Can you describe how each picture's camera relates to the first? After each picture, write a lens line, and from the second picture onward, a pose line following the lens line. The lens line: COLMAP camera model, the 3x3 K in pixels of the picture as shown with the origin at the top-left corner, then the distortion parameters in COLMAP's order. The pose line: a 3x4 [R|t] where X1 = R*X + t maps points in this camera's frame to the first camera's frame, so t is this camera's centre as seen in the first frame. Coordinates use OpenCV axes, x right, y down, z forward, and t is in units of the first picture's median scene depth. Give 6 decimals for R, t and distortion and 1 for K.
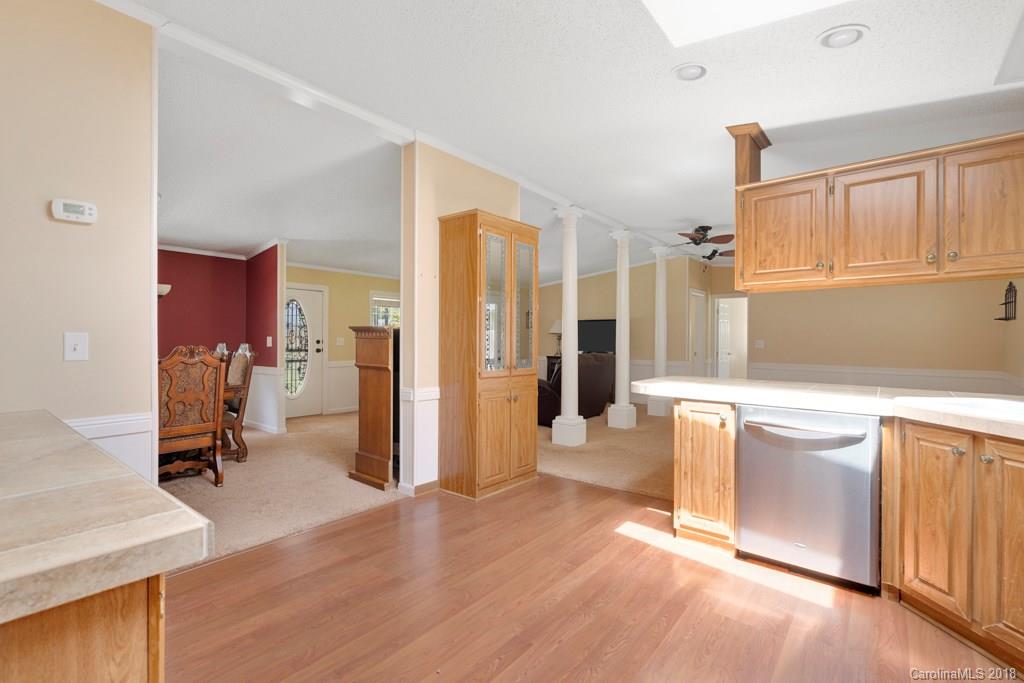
lens RADIAL K [[468.1, 0, 508.3], [0, 468.1, 338.6], [0, 0, 1]] dist [-0.004501, 0.003137]
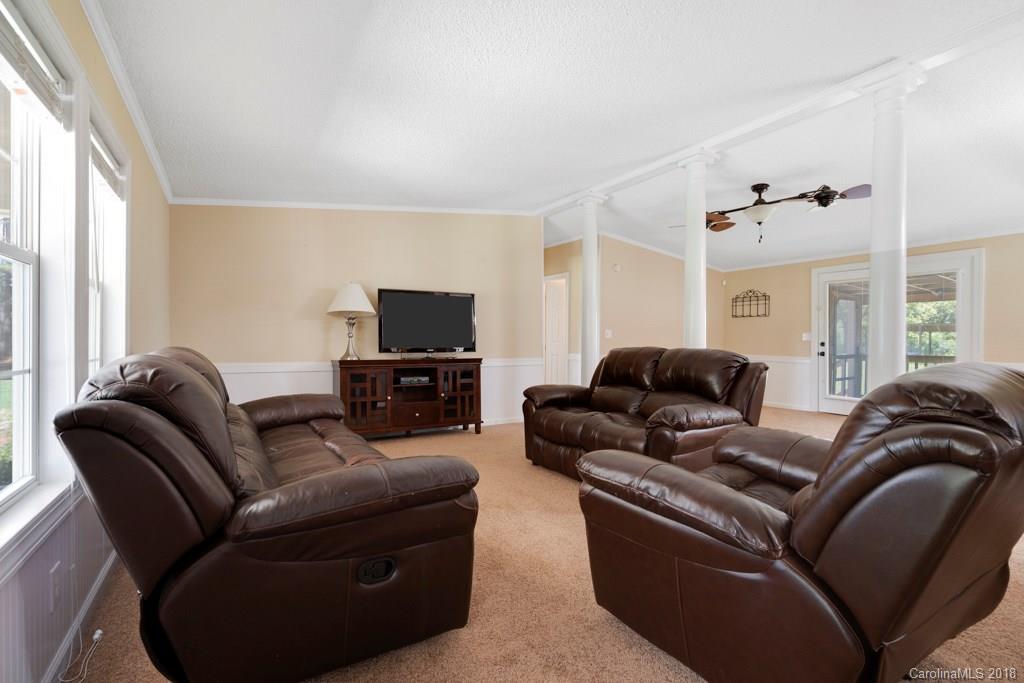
lens RADIAL K [[468.1, 0, 503.5], [0, 468.1, 344.6], [0, 0, 1]] dist [-0.004501, 0.003137]
pose [[0.330328, -0.002735, 0.943862, -0.787379], [-0.004670, 0.999979, 0.004532, 0.049179], [-0.943855, -0.005905, 0.330308, 1.851234]]
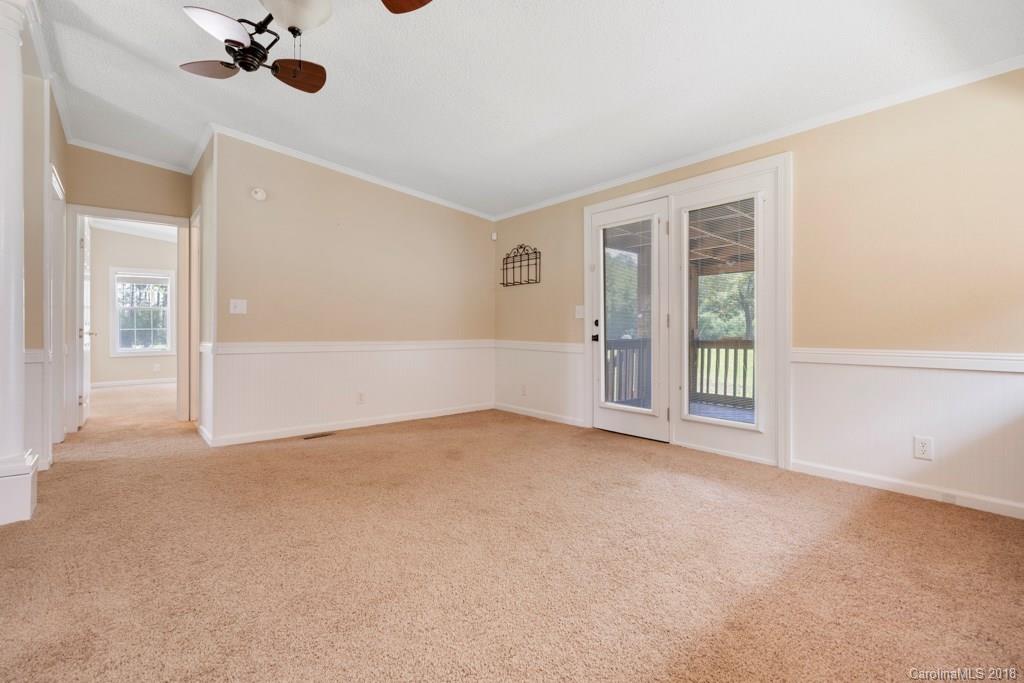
lens RADIAL K [[468.1, 0, 517.0], [0, 468.1, 329.4], [0, 0, 1]] dist [-0.004501, 0.003137]
pose [[0.178870, 0.006351, 0.983852, 0.186976], [0.000280, 0.999979, -0.006506, 0.074608], [-0.983873, 0.001439, 0.178865, 1.243902]]
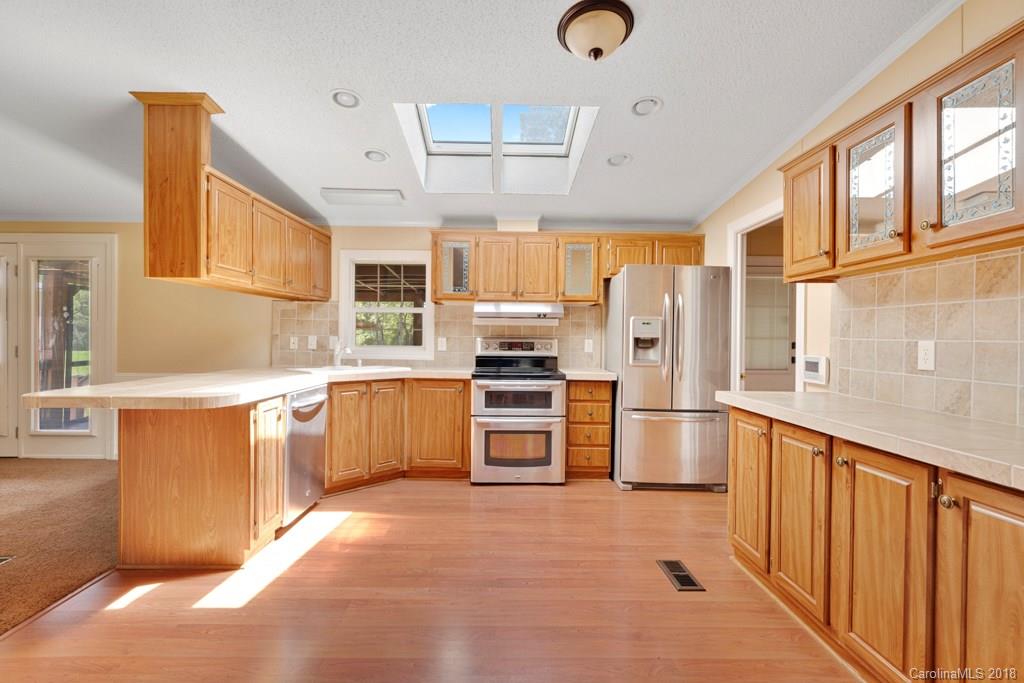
lens RADIAL K [[468.1, 0, 504.1], [0, 468.1, 338.7], [0, 0, 1]] dist [-0.004501, 0.003137]
pose [[-0.643564, -0.005801, 0.765370, -0.462246], [-0.004842, 0.999982, 0.003508, 0.003664], [-0.765377, -0.001449, -0.643581, 0.907047]]
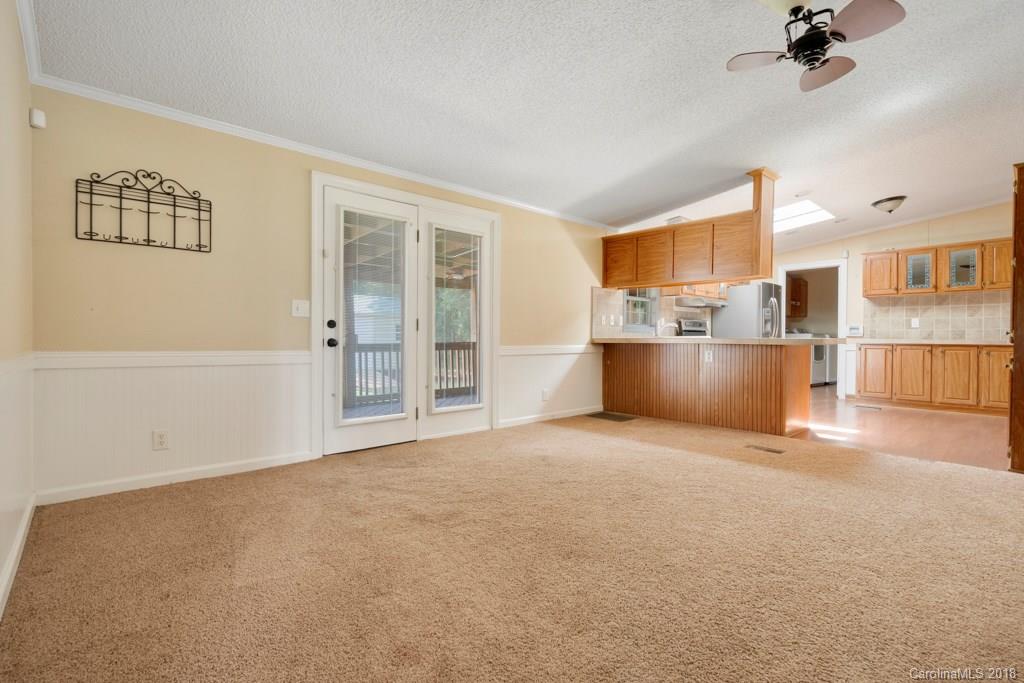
lens RADIAL K [[468.1, 0, 511.6], [0, 468.1, 340.1], [0, 0, 1]] dist [-0.004501, 0.003137]
pose [[-0.989424, -0.003571, 0.145008, 0.911262], [-0.001856, 0.999927, 0.011960, 0.070828], [-0.145040, 0.011565, -0.989358, 2.170848]]
